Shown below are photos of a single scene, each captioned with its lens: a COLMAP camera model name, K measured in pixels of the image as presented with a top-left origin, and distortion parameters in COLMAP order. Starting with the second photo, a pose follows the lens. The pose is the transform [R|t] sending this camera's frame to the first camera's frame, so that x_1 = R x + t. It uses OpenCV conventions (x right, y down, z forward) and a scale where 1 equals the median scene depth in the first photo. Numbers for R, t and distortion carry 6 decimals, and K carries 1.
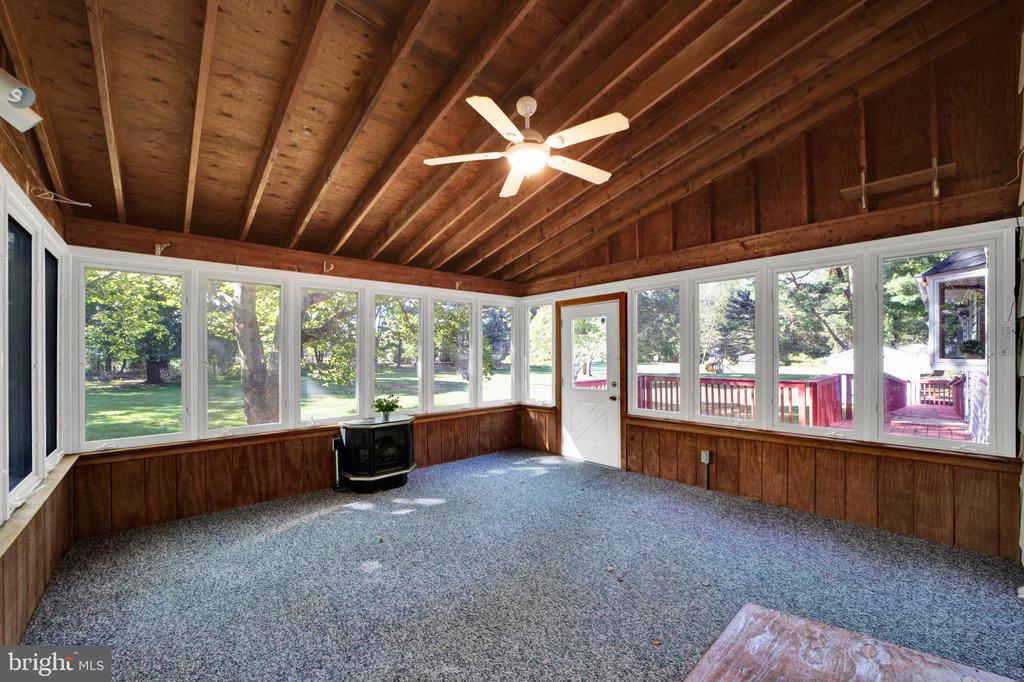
lens RADIAL K [[410.0, 0, 510.4], [0, 410.0, 341.0], [0, 0, 1]] dist [-0.032520, 0.000436]
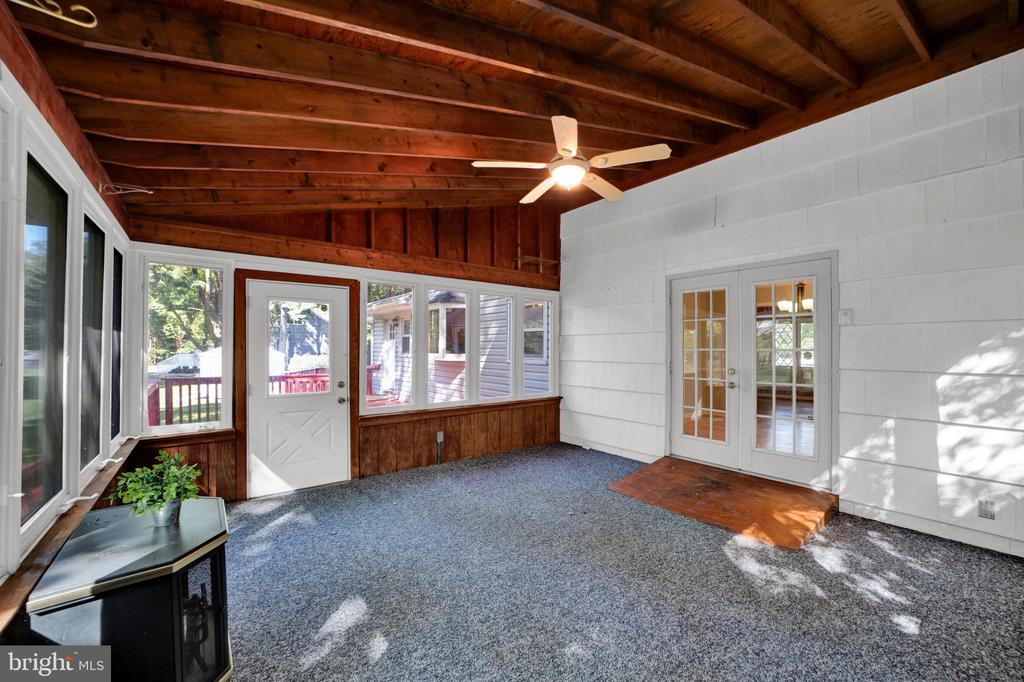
lens RADIAL K [[410.0, 0, 510.4], [0, 410.0, 341.0], [0, 0, 1]] dist [-0.032520, 0.000436]
pose [[0.054401, 0.028948, 0.998099, -0.639531], [-0.037520, 0.998933, -0.026927, 0.027185], [-0.997814, -0.035984, 0.055429, 0.663940]]
